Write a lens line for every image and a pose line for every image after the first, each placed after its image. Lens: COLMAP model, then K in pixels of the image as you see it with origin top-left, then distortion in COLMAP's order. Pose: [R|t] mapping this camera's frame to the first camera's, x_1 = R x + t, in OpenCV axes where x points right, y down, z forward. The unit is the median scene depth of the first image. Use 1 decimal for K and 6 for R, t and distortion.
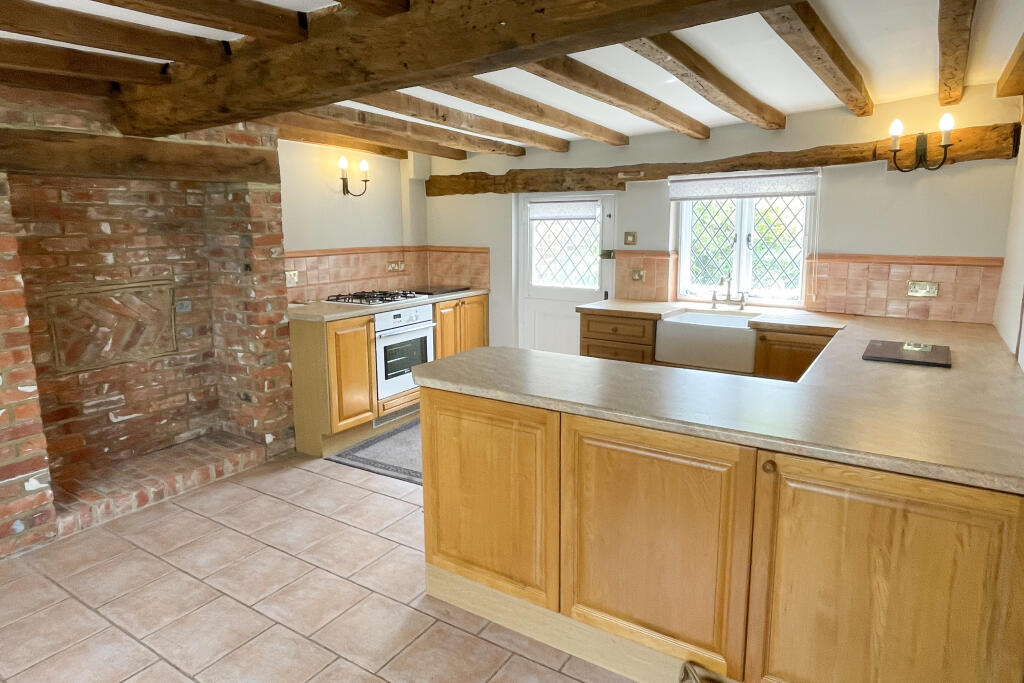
lens RADIAL K [[614.2, 0, 503.4], [0, 614.2, 330.8], [0, 0, 1]] dist [0.002953, -0.006417]
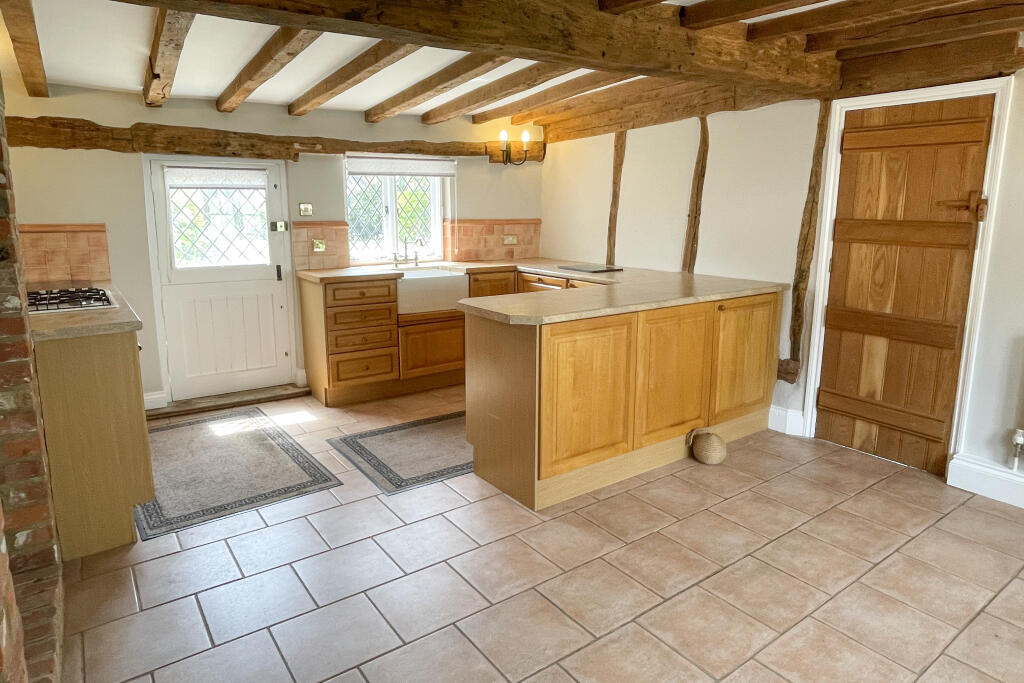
lens RADIAL K [[614.2, 0, 509.8], [0, 614.2, 325.0], [0, 0, 1]] dist [0.002953, -0.006417]
pose [[0.357531, -0.166783, 0.918888, -0.683886], [0.159397, 0.980385, 0.115925, -0.029720], [-0.920198, 0.105022, 0.377102, 0.351920]]
